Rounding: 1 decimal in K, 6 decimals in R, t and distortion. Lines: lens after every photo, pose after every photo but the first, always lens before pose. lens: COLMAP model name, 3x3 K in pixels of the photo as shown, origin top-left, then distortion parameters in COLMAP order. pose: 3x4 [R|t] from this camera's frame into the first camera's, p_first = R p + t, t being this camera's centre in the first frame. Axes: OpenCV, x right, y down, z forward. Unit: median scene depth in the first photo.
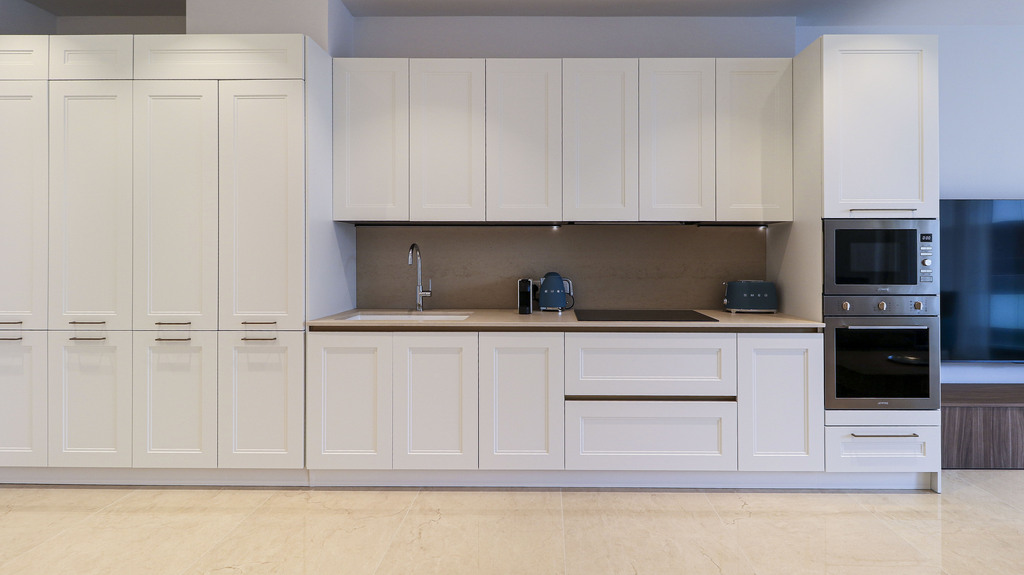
lens RADIAL K [[504.2, 0, 511.3], [0, 504.2, 277.7], [0, 0, 1]] dist [0.003636, -0.000179]
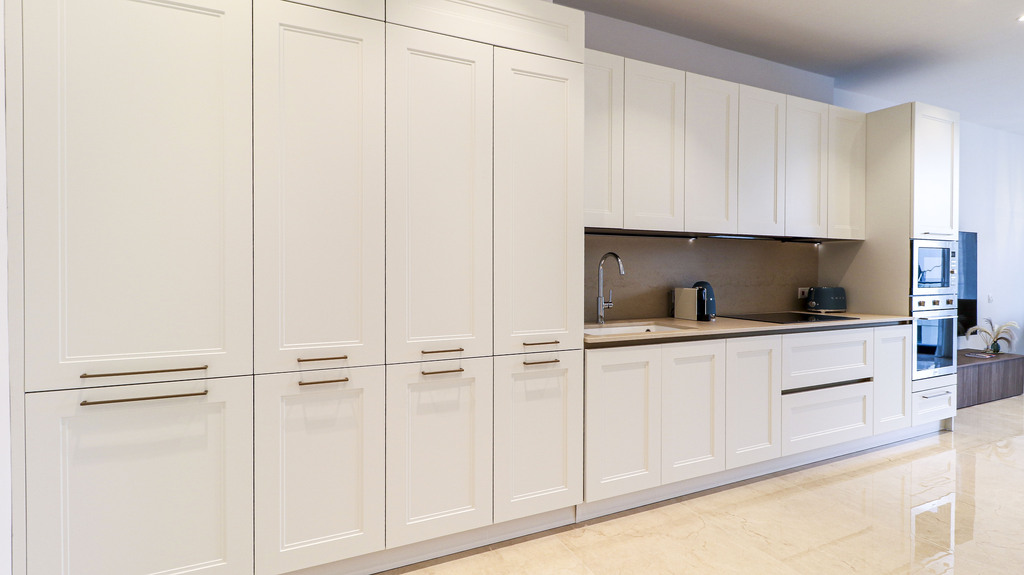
lens RADIAL K [[534.8, 0, 514.1], [0, 534.8, 296.8], [0, 0, 1]] dist [0.015366, -0.000590]
pose [[0.882617, -0.022240, 0.469567, -0.950142], [0.015806, 0.999719, 0.017641, -0.005537], [-0.469828, -0.008149, 0.882720, 0.220876]]
